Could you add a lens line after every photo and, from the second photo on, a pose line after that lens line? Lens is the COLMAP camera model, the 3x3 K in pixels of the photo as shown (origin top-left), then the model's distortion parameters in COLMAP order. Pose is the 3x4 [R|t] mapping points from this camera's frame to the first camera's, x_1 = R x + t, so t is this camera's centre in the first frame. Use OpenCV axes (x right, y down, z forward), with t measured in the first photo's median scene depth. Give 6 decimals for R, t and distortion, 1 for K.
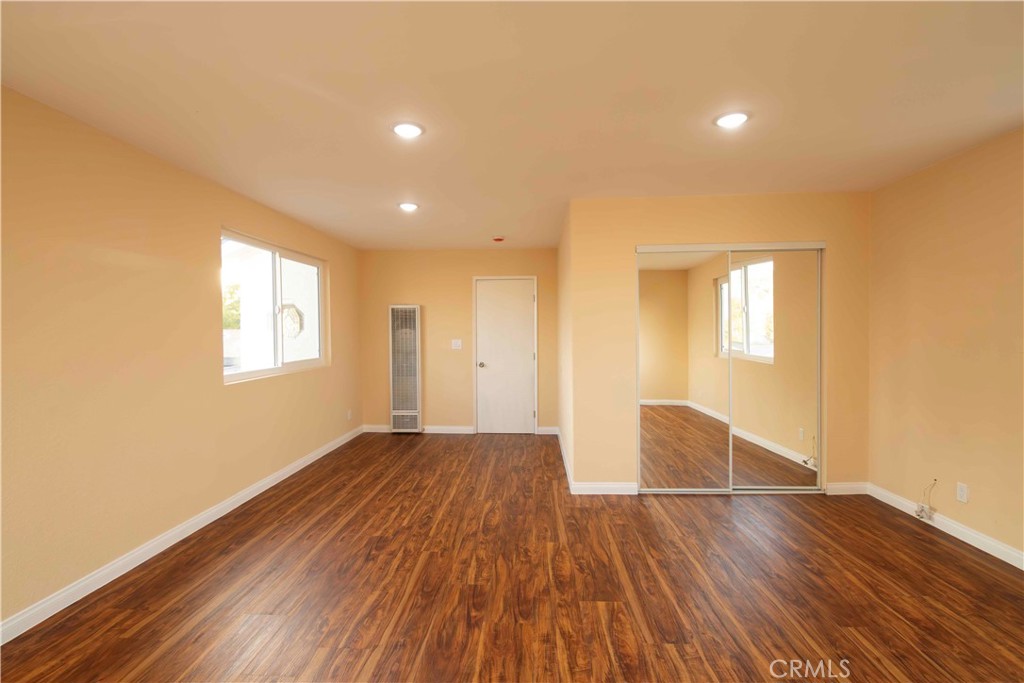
lens RADIAL K [[440.5, 0, 500.3], [0, 440.5, 339.4], [0, 0, 1]] dist [-0.023771, -0.001436]
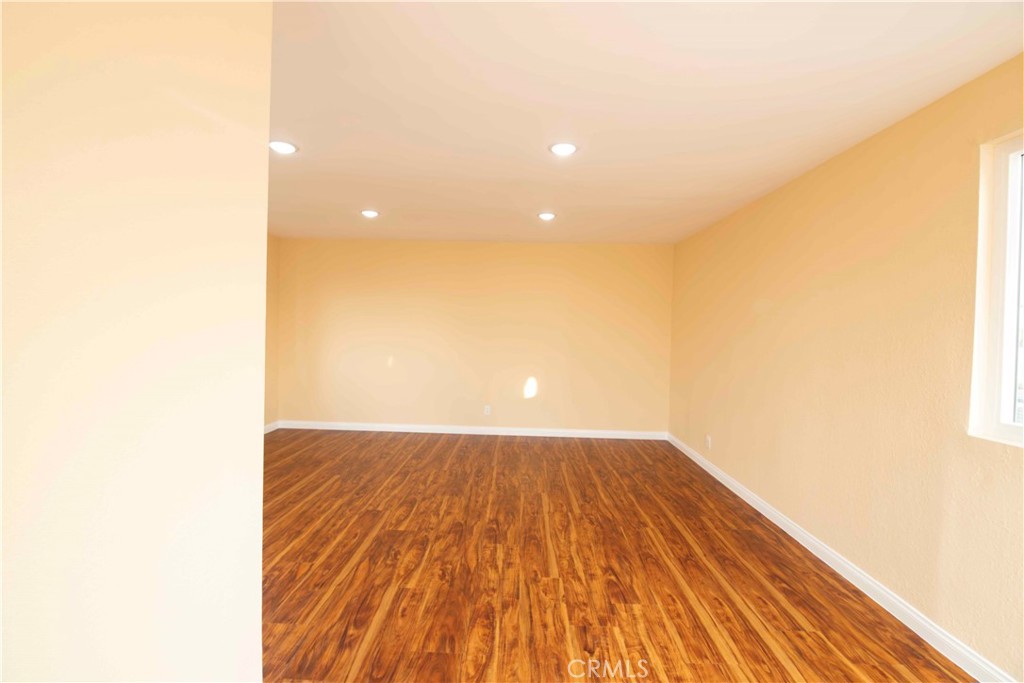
lens RADIAL K [[440.5, 0, 500.3], [0, 440.5, 339.4], [0, 0, 1]] dist [-0.023771, -0.001436]
pose [[-0.999678, -0.015249, -0.020302, -0.033179], [-0.016025, 0.999126, 0.038601, -0.034984], [0.019695, 0.038914, -0.999048, 1.926039]]
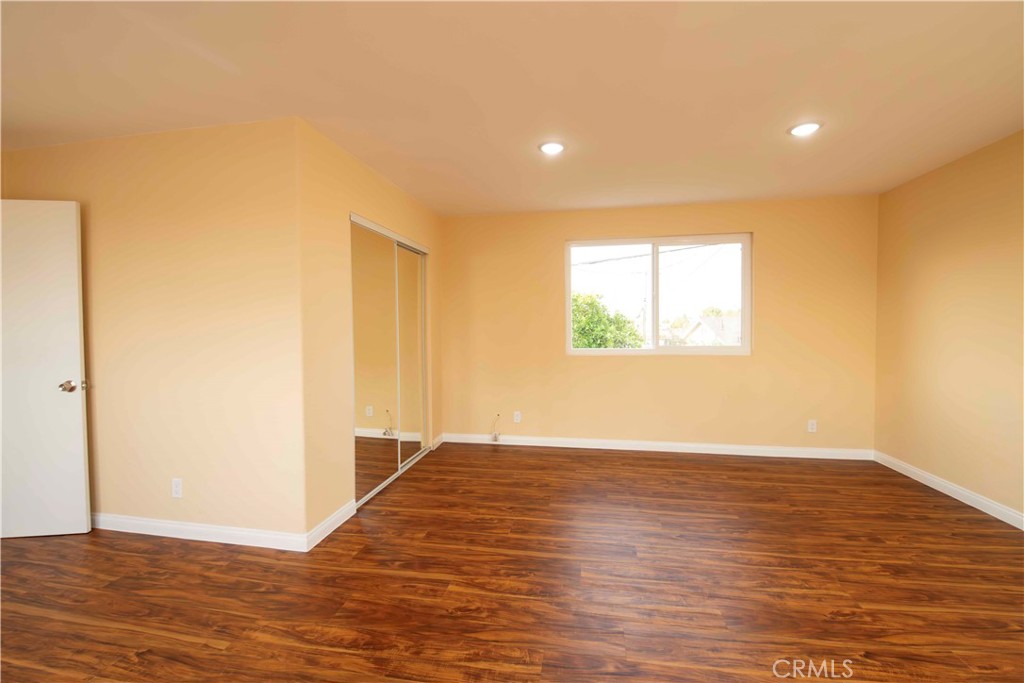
lens RADIAL K [[443.9, 0, 508.2], [0, 443.9, 322.2], [0, 0, 1]] dist [-0.000131, -0.011630]
pose [[0.123056, 0.020046, 0.992197, -0.686407], [0.018664, 0.999572, -0.022510, 0.027679], [-0.992224, 0.021288, 0.122629, 0.850749]]
